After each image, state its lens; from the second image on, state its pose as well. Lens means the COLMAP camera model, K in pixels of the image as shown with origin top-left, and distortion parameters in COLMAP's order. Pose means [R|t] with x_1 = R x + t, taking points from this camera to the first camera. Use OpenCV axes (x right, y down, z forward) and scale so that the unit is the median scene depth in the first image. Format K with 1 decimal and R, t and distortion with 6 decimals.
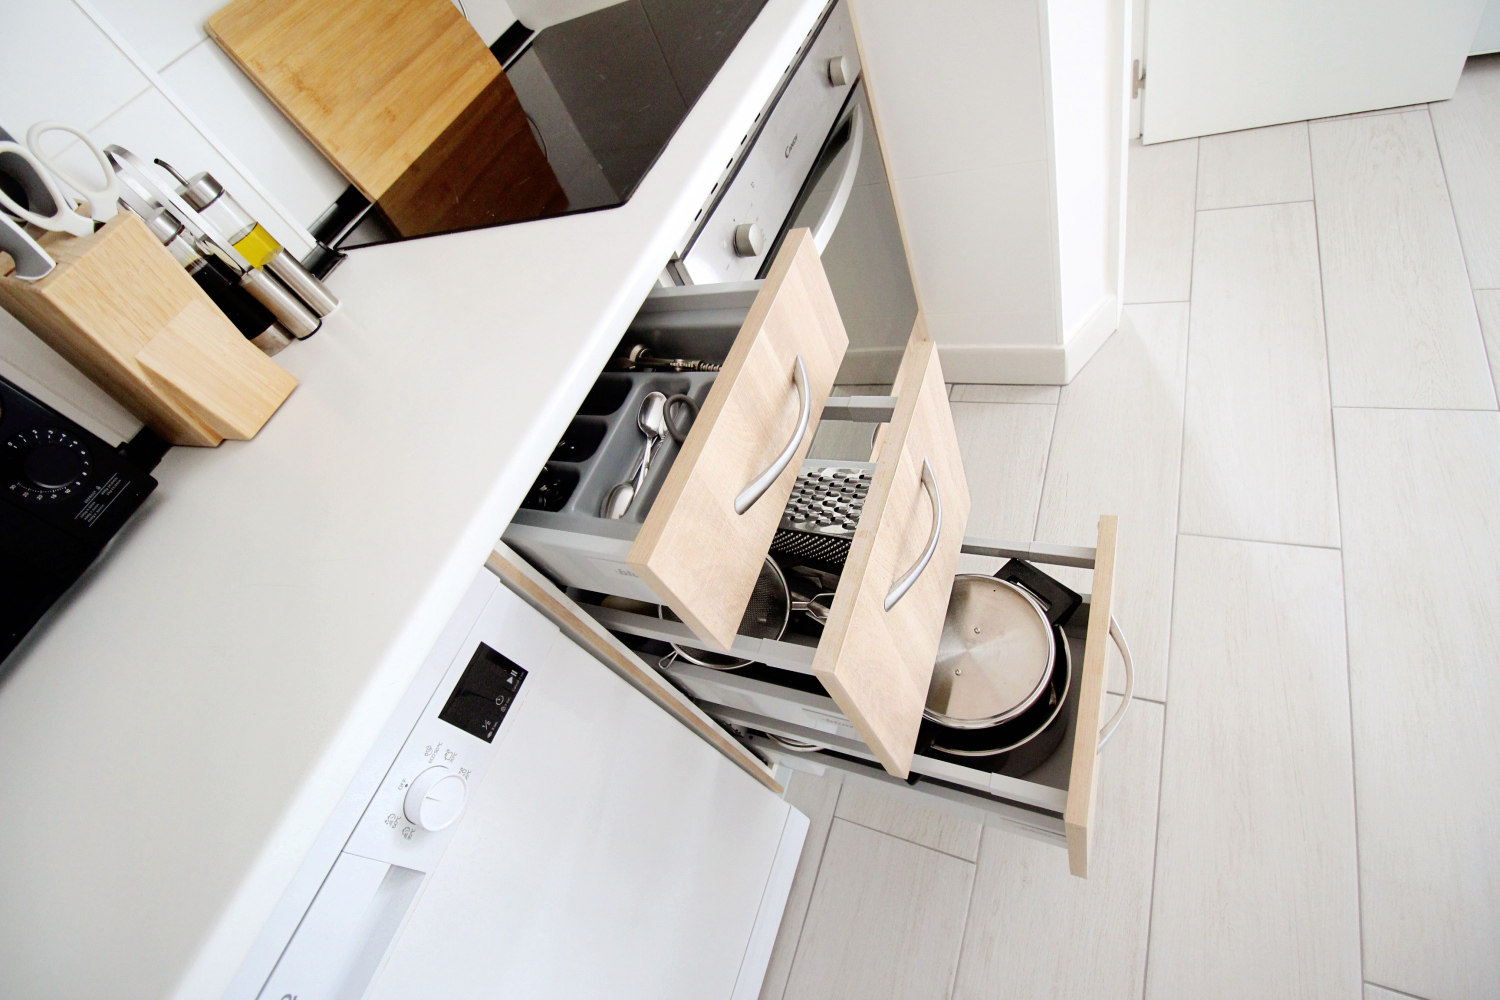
lens RADIAL K [[707.3, 0, 745.6], [0, 707.3, 496.1], [0, 0, 1]] dist [0.002054, -0.014461]
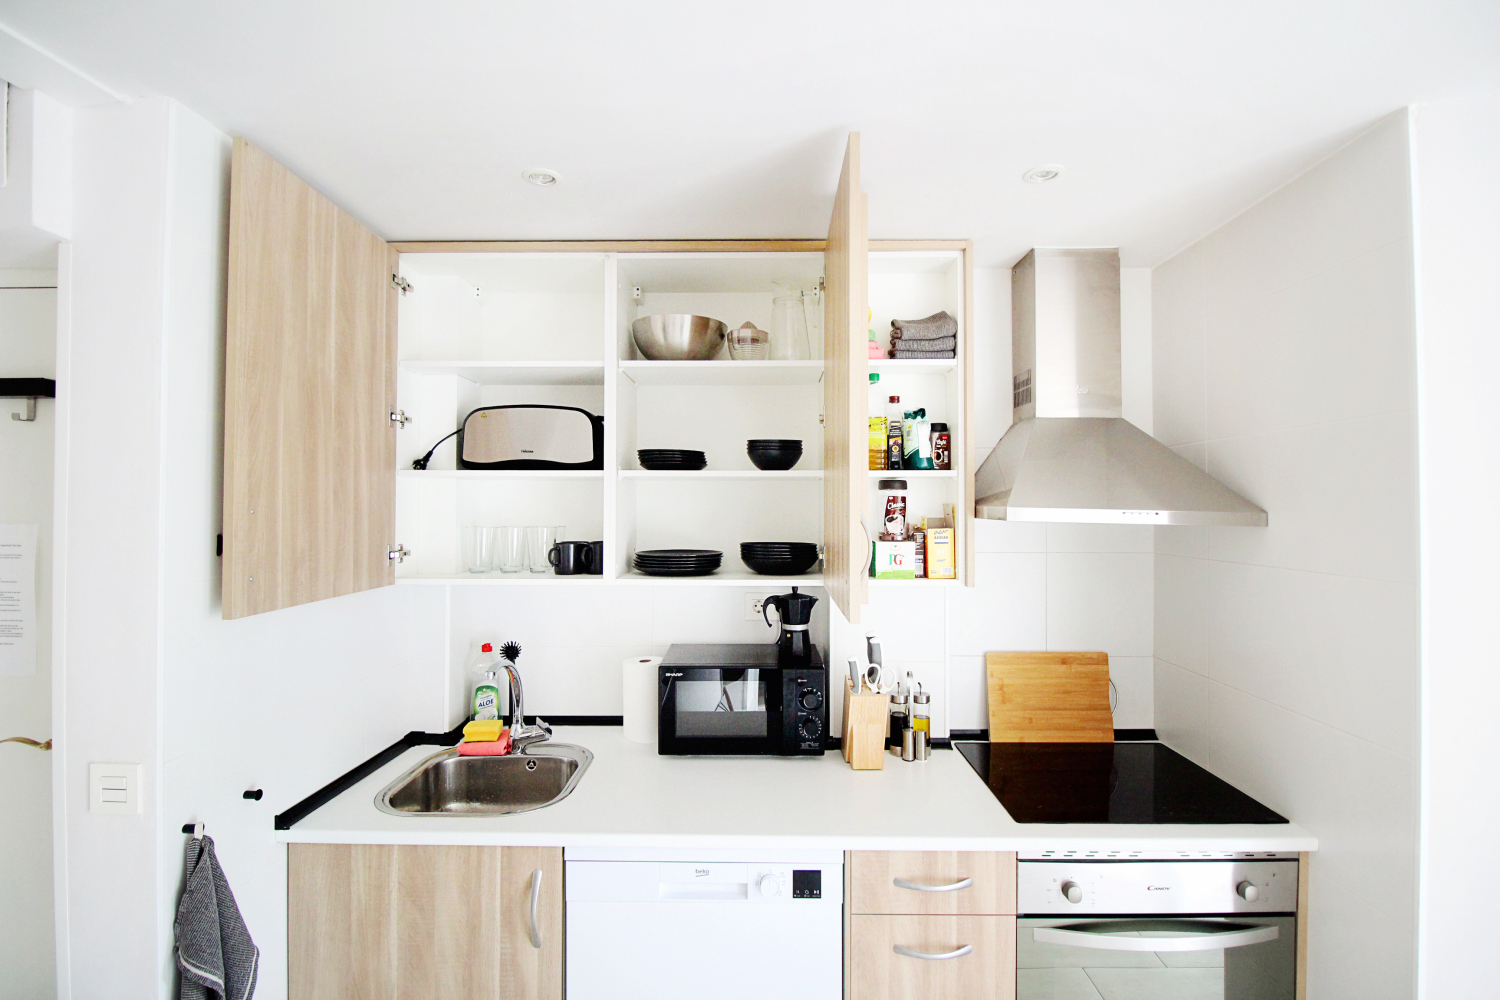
lens RADIAL K [[695.3, 0, 752.9], [0, 695.3, 493.5], [0, 0, 1]] dist [0.003216, -0.014317]
pose [[0.329596, 0.349465, -0.877064, 1.115951], [-0.811949, 0.578963, -0.074439, -0.182729], [0.481774, 0.736665, 0.474572, -1.195928]]
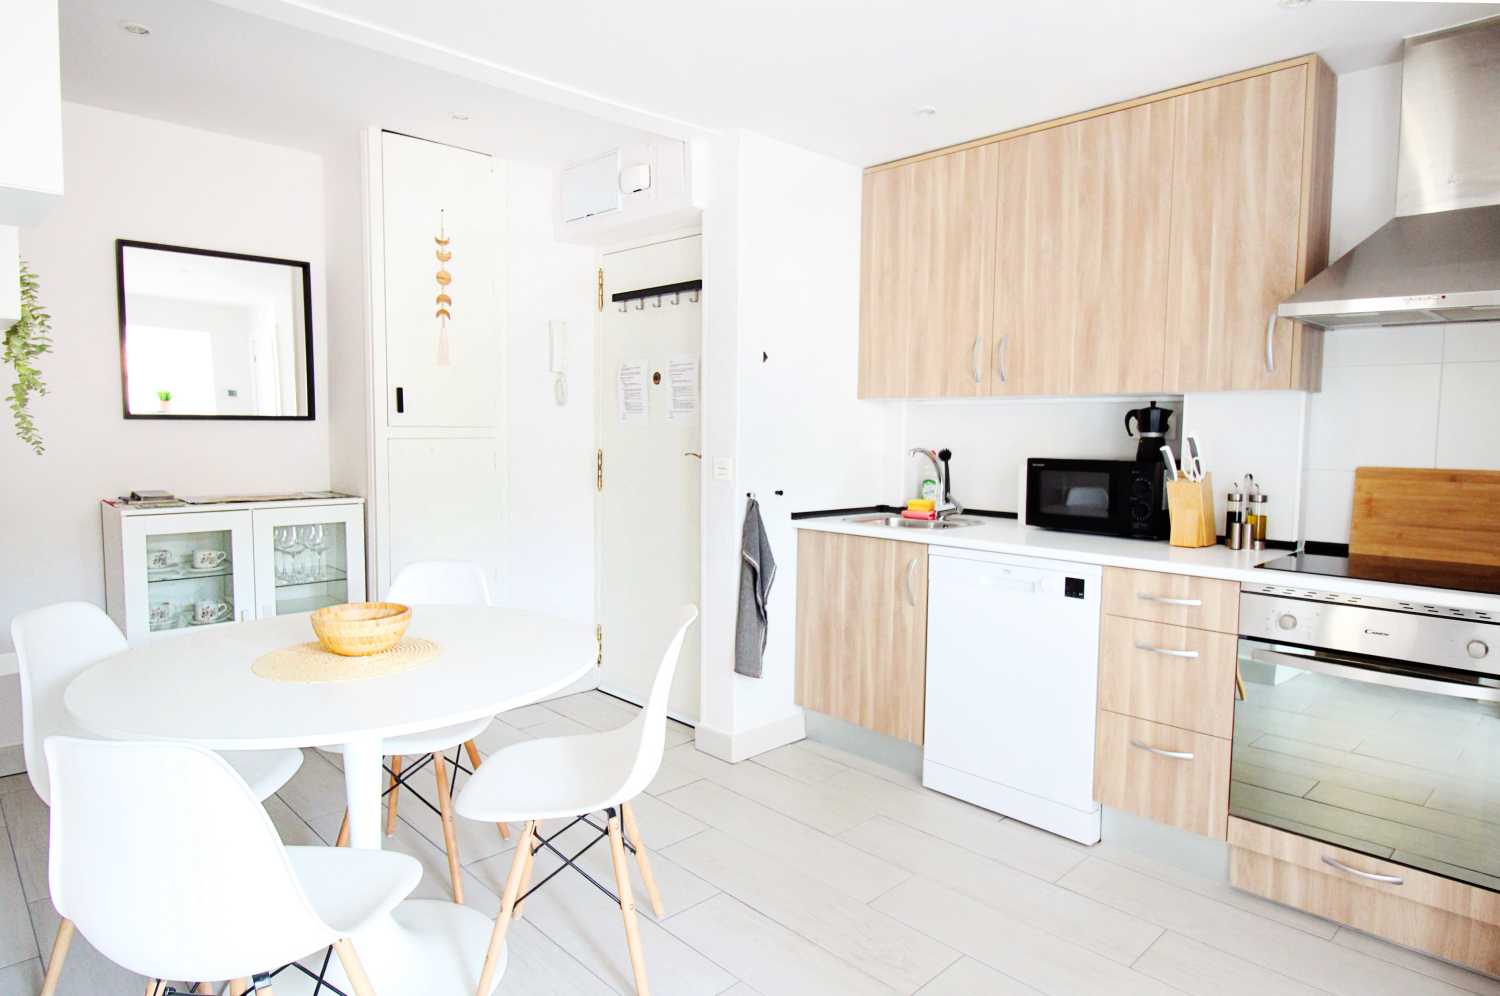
lens RADIAL K [[867.9, 0, 750.4], [0, 867.9, 487.6], [0, 0, 1]] dist [0.003505, -0.009465]
pose [[-0.386688, 0.414793, -0.823662, 3.155518], [-0.625772, 0.538036, 0.564736, -1.252621], [0.677409, 0.733801, 0.051514, -0.665154]]
